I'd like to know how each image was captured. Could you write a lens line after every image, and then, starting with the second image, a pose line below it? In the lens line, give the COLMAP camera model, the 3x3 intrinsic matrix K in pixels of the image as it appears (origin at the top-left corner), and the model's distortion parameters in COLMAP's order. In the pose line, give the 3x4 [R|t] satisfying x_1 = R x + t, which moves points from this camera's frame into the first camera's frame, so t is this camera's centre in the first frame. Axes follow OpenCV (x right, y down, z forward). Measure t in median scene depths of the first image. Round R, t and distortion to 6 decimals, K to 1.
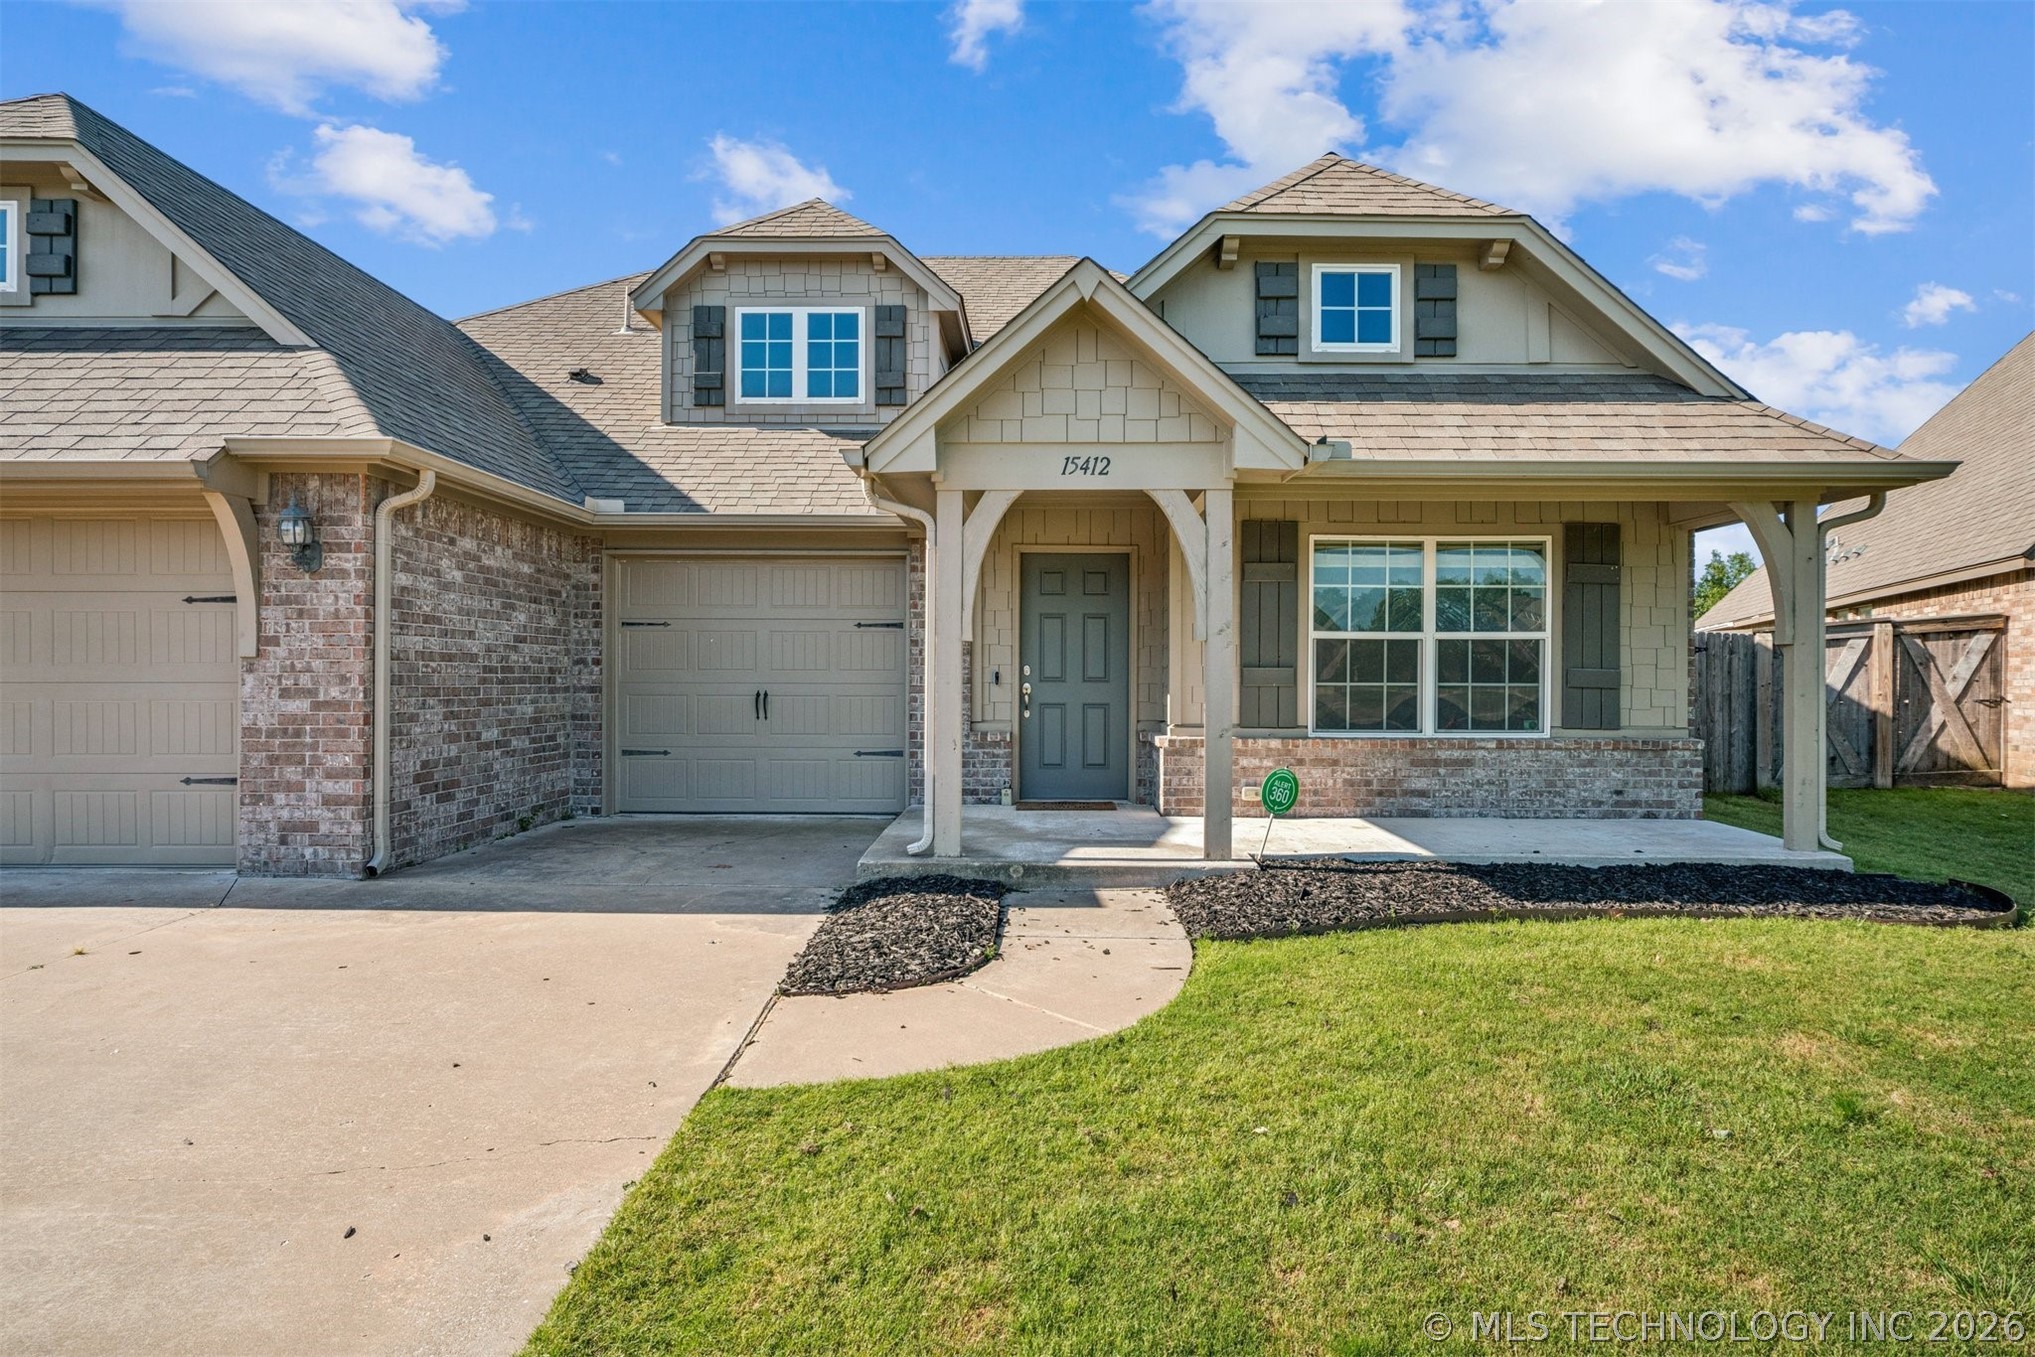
lens RADIAL K [[1061.3, 0, 1006.1], [0, 1061.3, 672.5], [0, 0, 1]] dist [-0.007126, 0.009013]
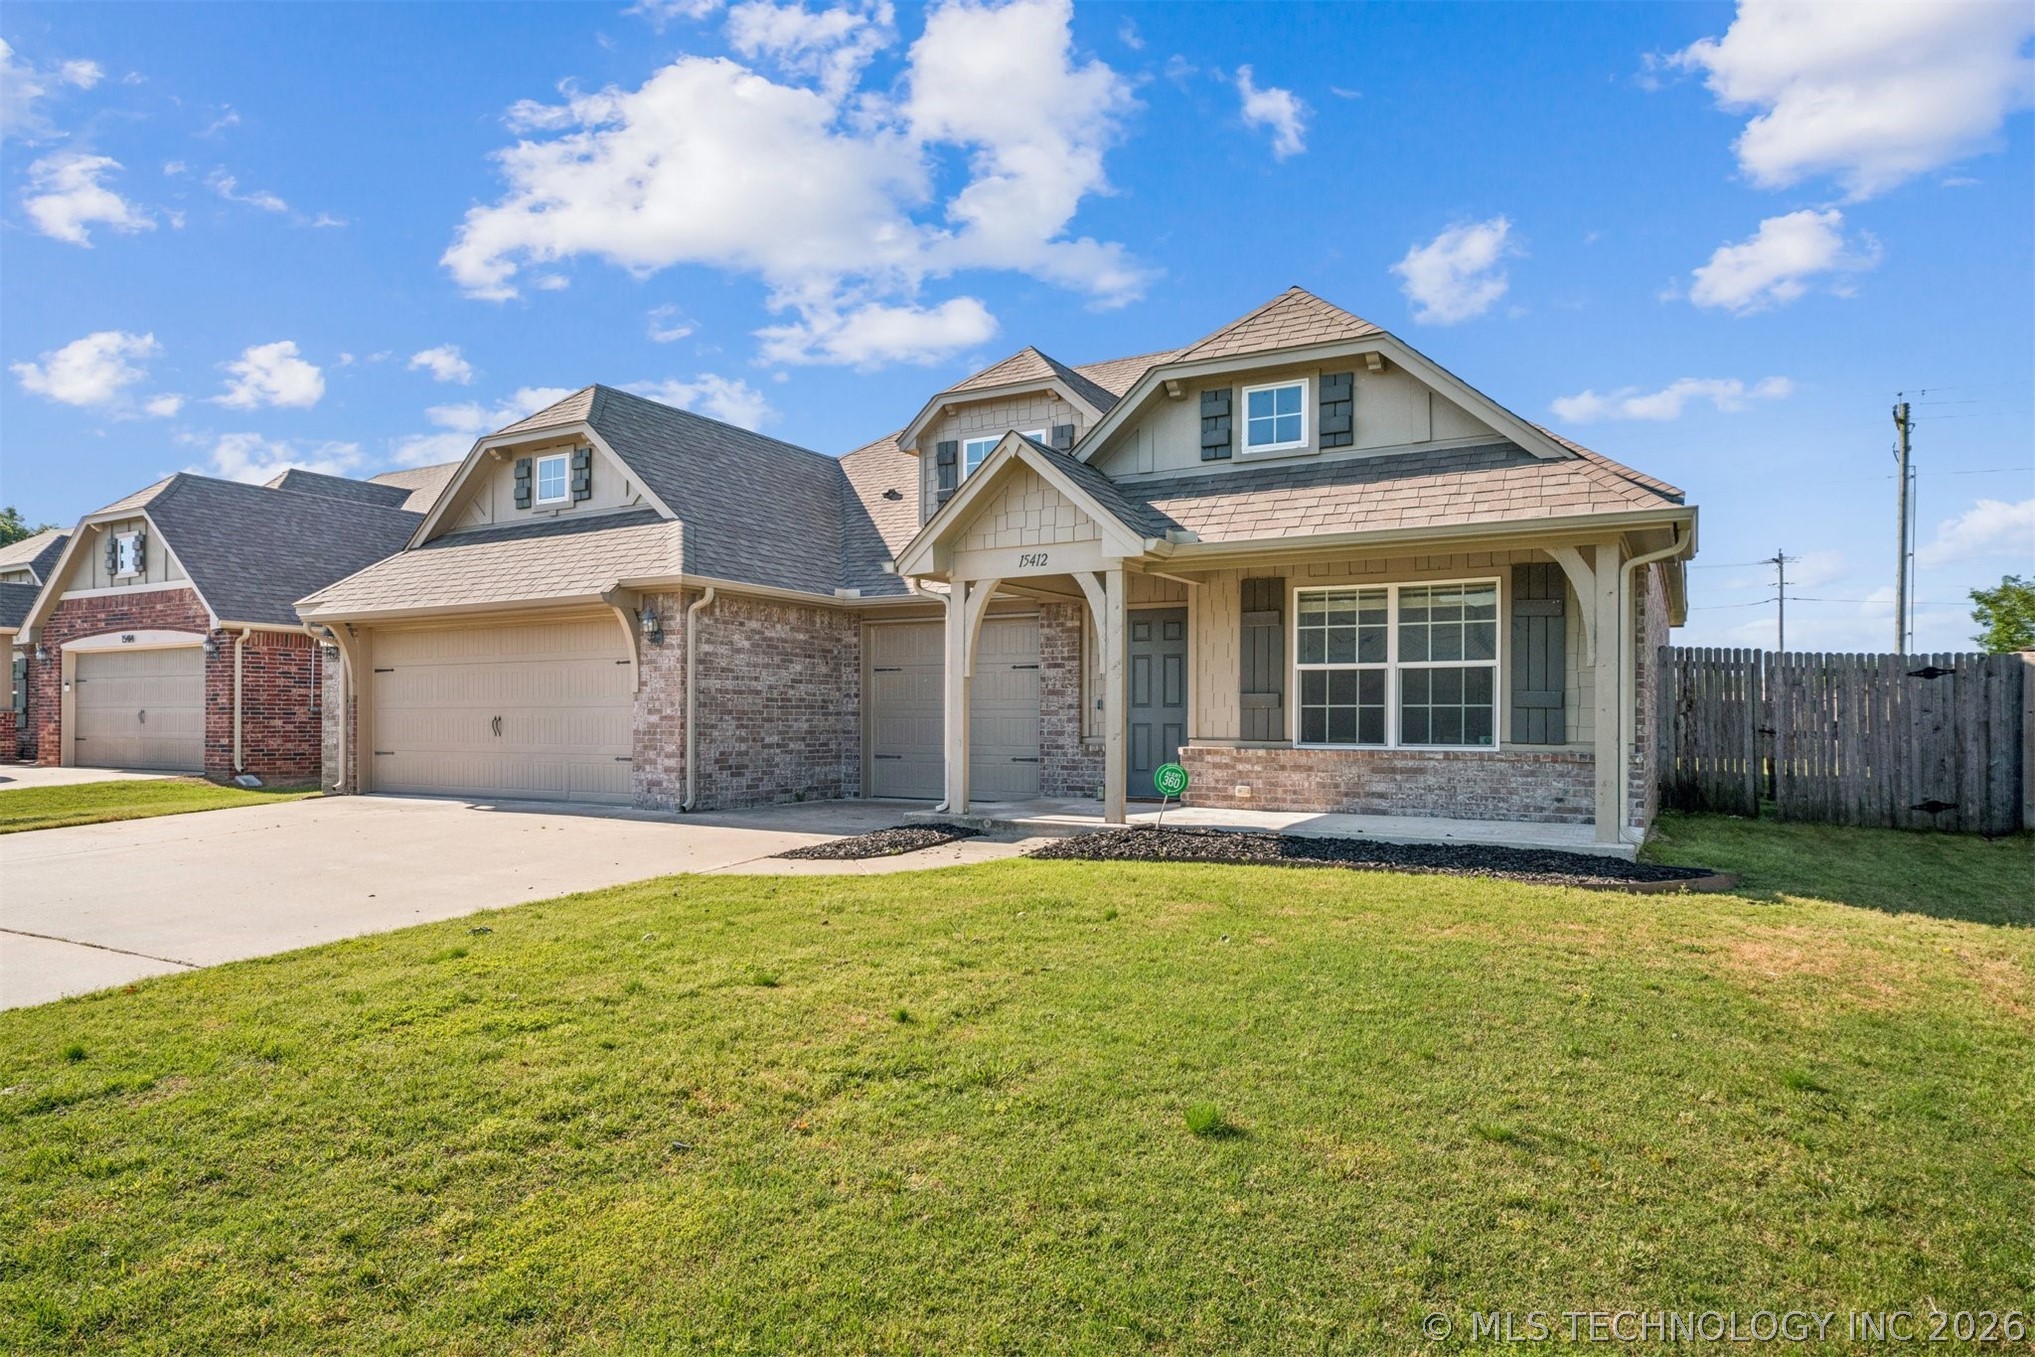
lens RADIAL K [[1189.4, 0, 1046.5], [0, 1189.4, 710.3], [0, 0, 1]] dist [-0.003598, 0.000536]
pose [[0.877624, -0.005193, -0.479322, 0.781111], [0.001718, 0.999969, -0.007687, 0.028917], [0.479347, 0.005923, 0.877605, -0.418316]]
